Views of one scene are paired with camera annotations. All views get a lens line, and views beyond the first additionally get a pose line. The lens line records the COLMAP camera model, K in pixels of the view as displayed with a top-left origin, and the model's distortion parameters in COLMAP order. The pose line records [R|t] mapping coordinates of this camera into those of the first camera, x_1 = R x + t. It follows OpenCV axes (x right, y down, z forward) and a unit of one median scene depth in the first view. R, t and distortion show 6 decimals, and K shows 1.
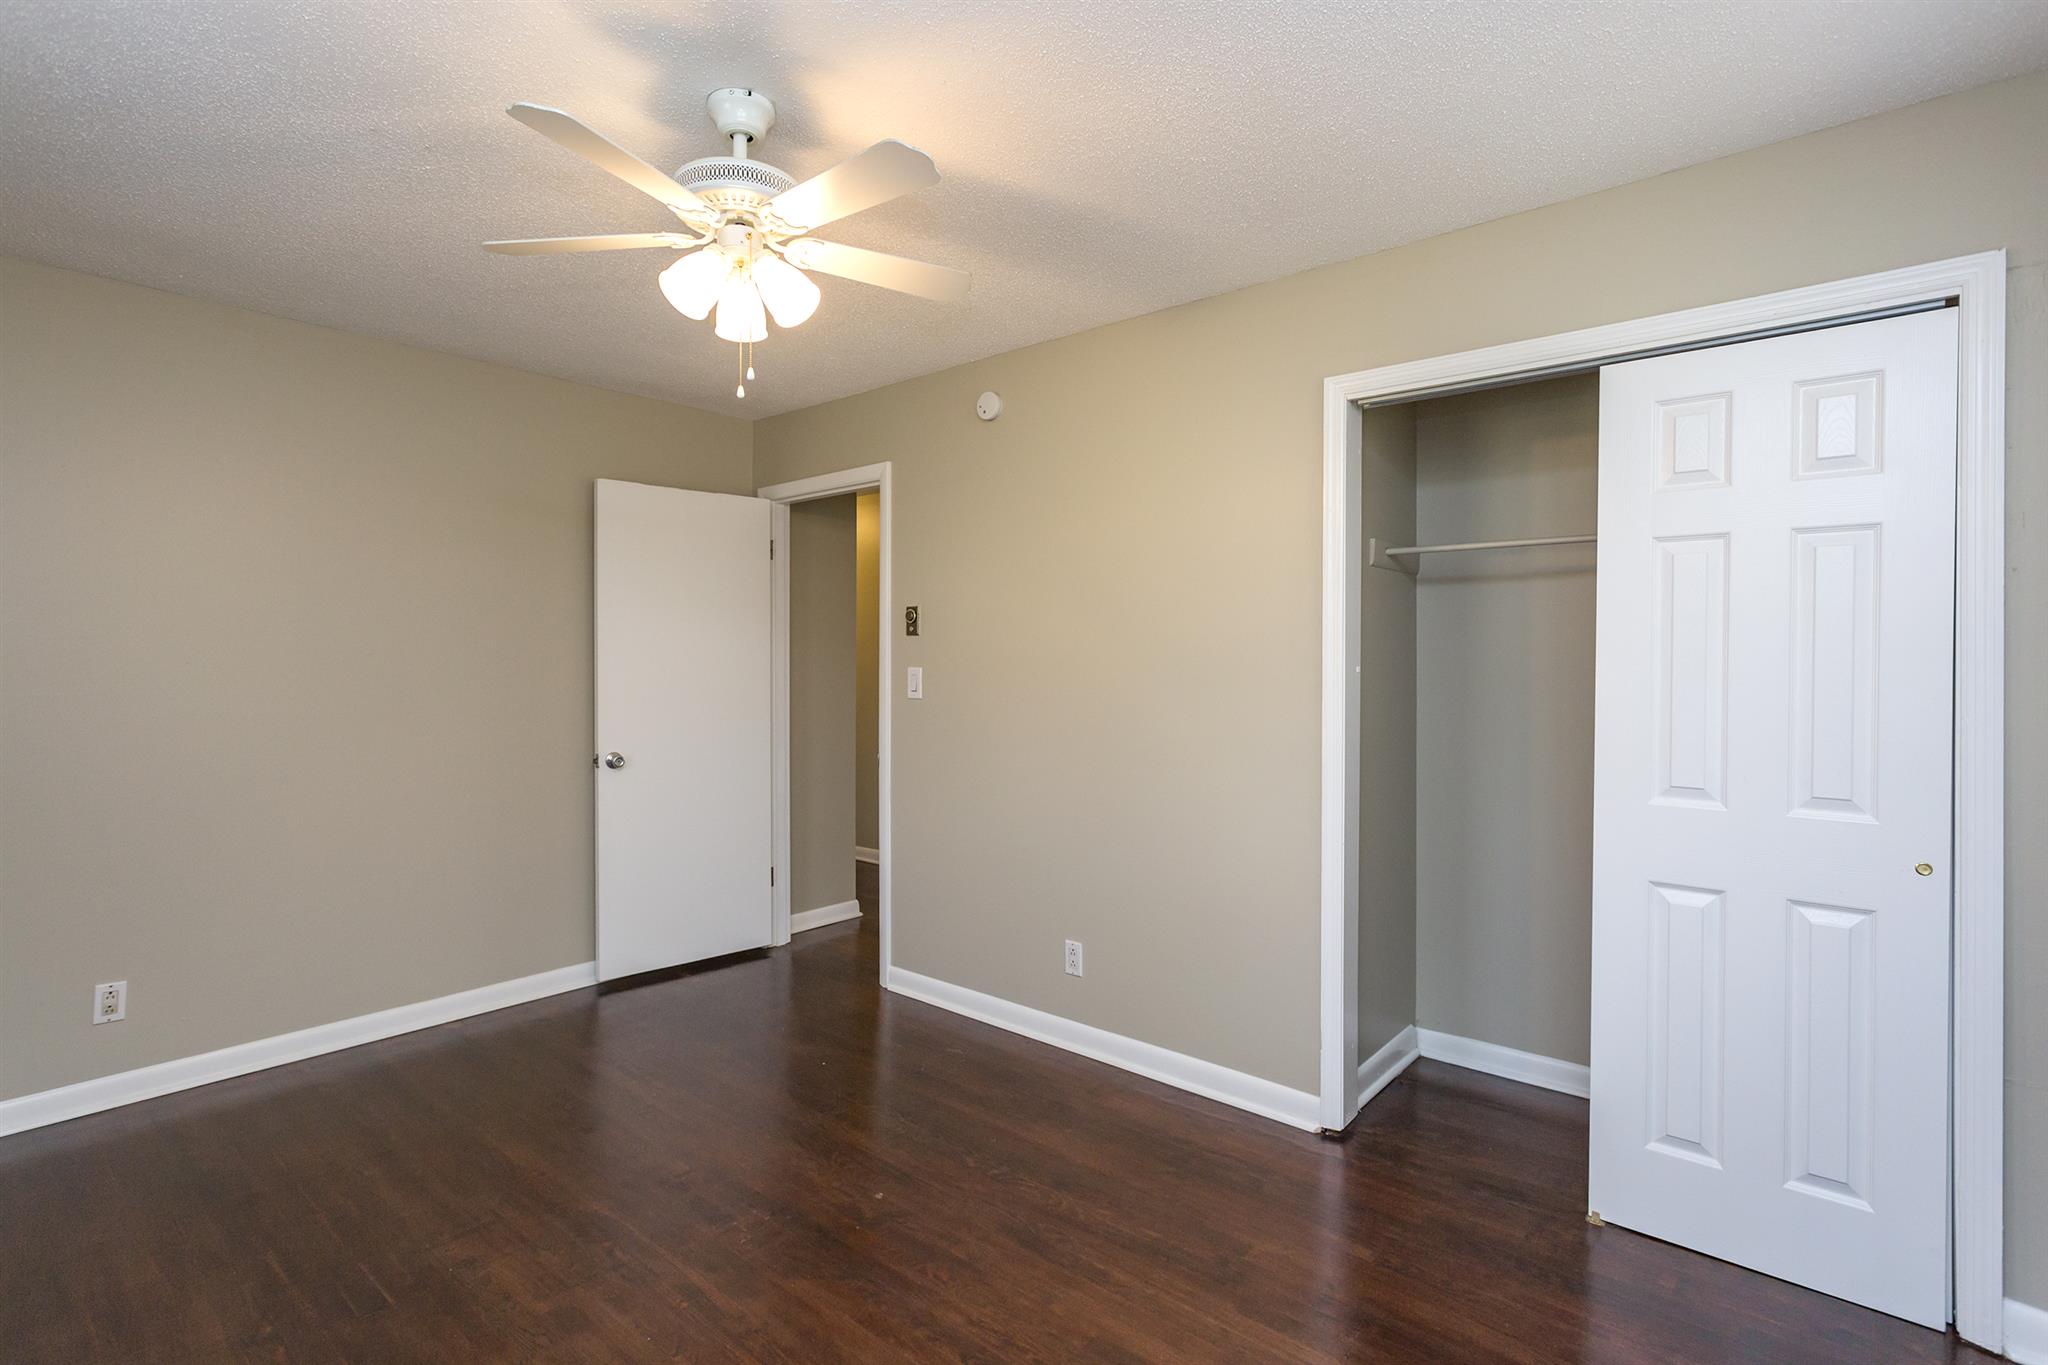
lens RADIAL K [[994.6, 0, 1027.5], [0, 994.6, 688.1], [0, 0, 1]] dist [0.000774, 0.000472]
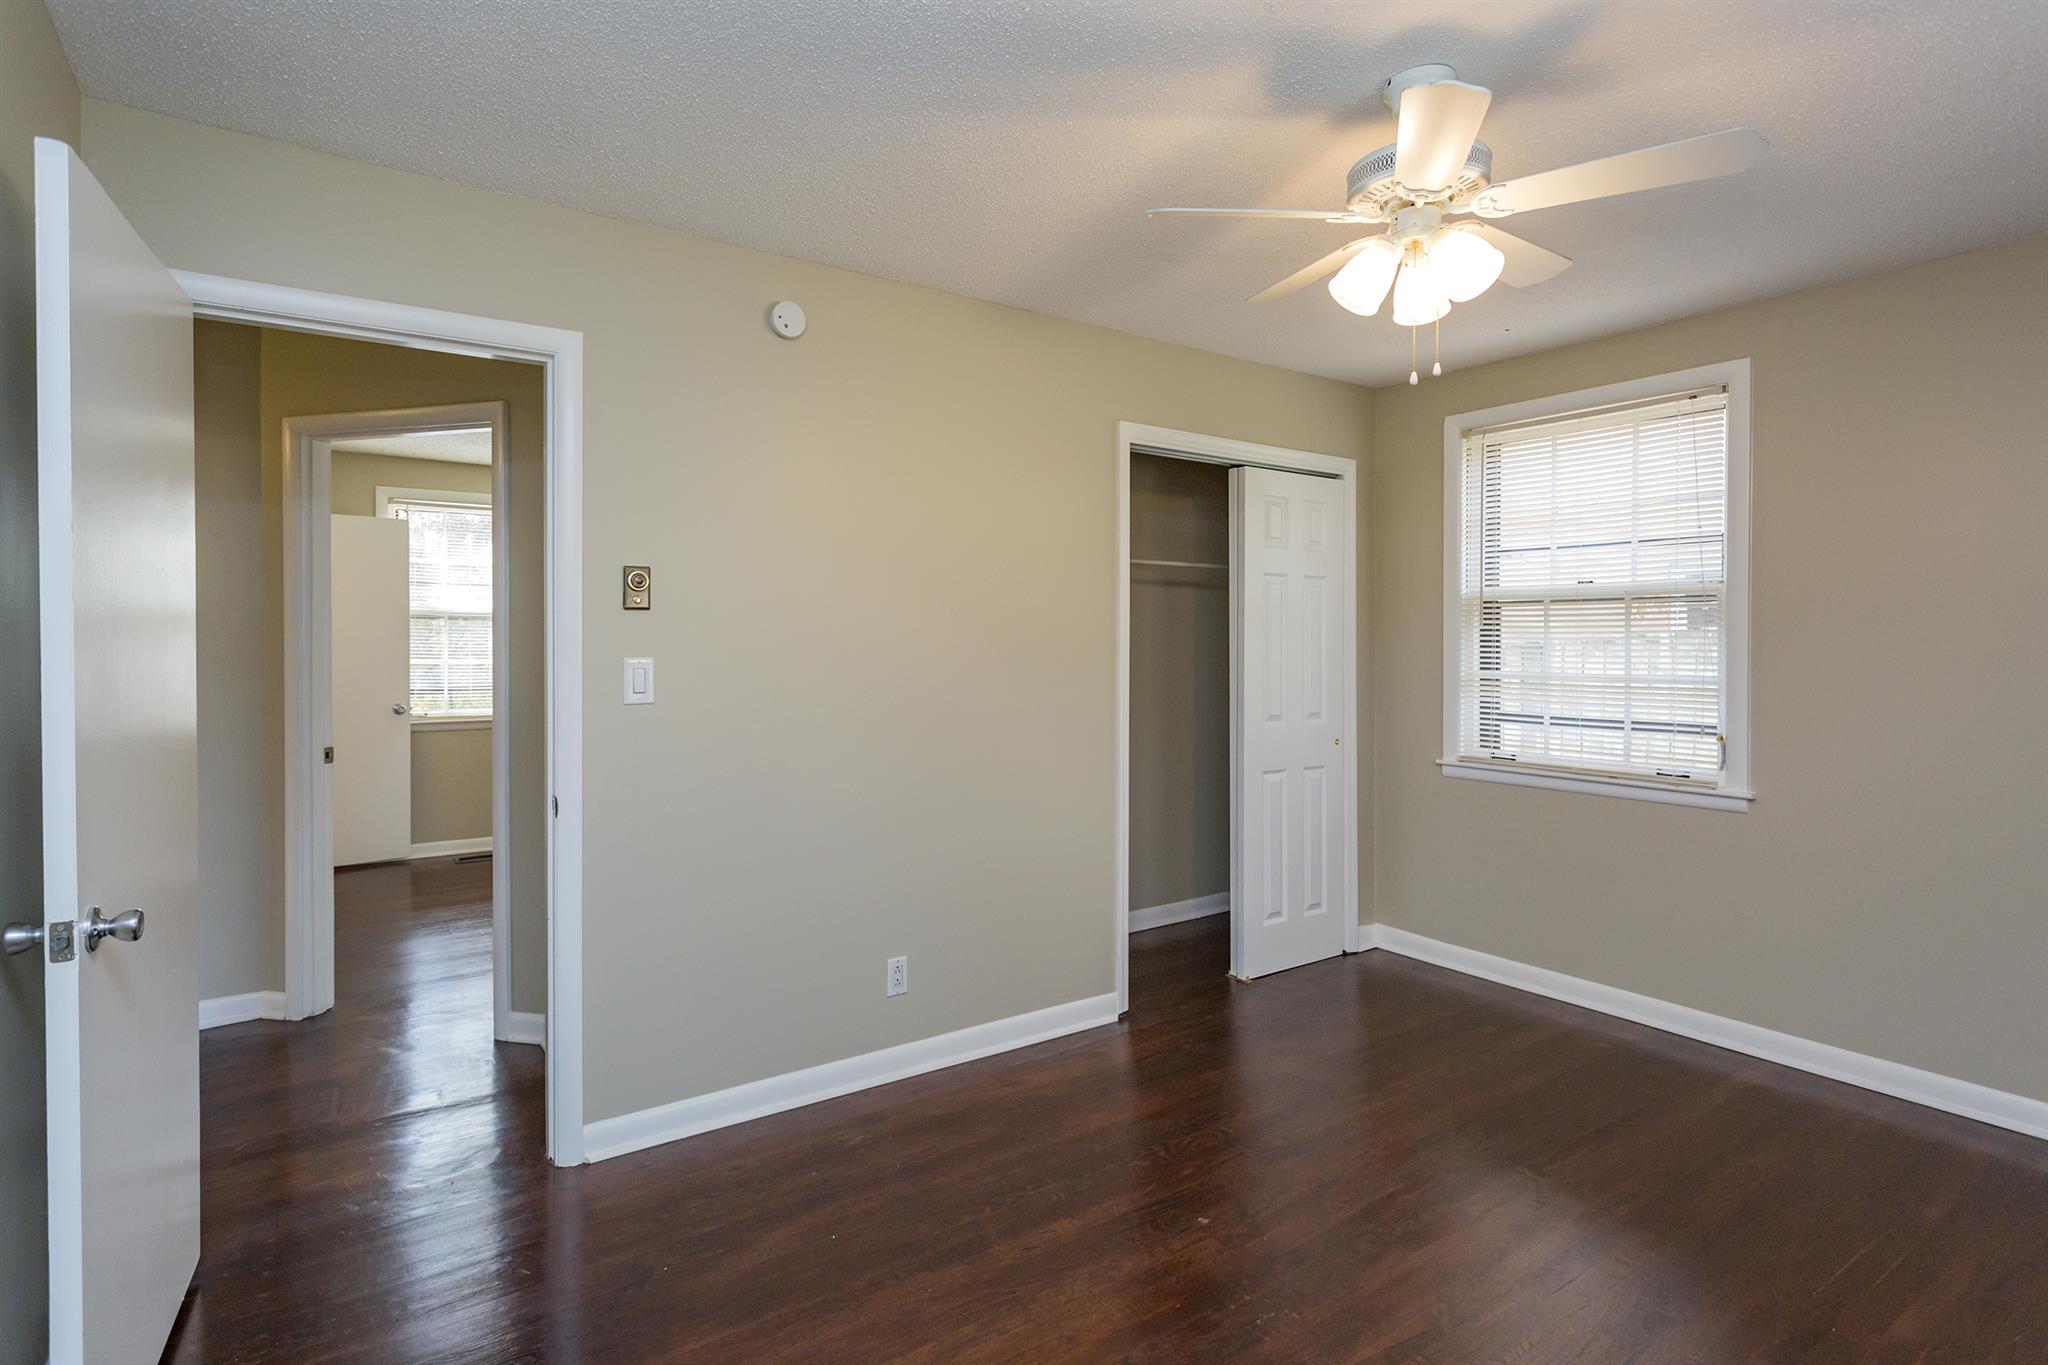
lens RADIAL K [[975.7, 0, 1011.1], [0, 975.7, 635.1], [0, 0, 1]] dist [-0.042328, -0.000118]
pose [[0.269903, -0.002002, 0.962886, -0.672873], [0.026631, 0.999631, -0.005387, -0.023943], [-0.962519, 0.027097, 0.269856, 0.579761]]
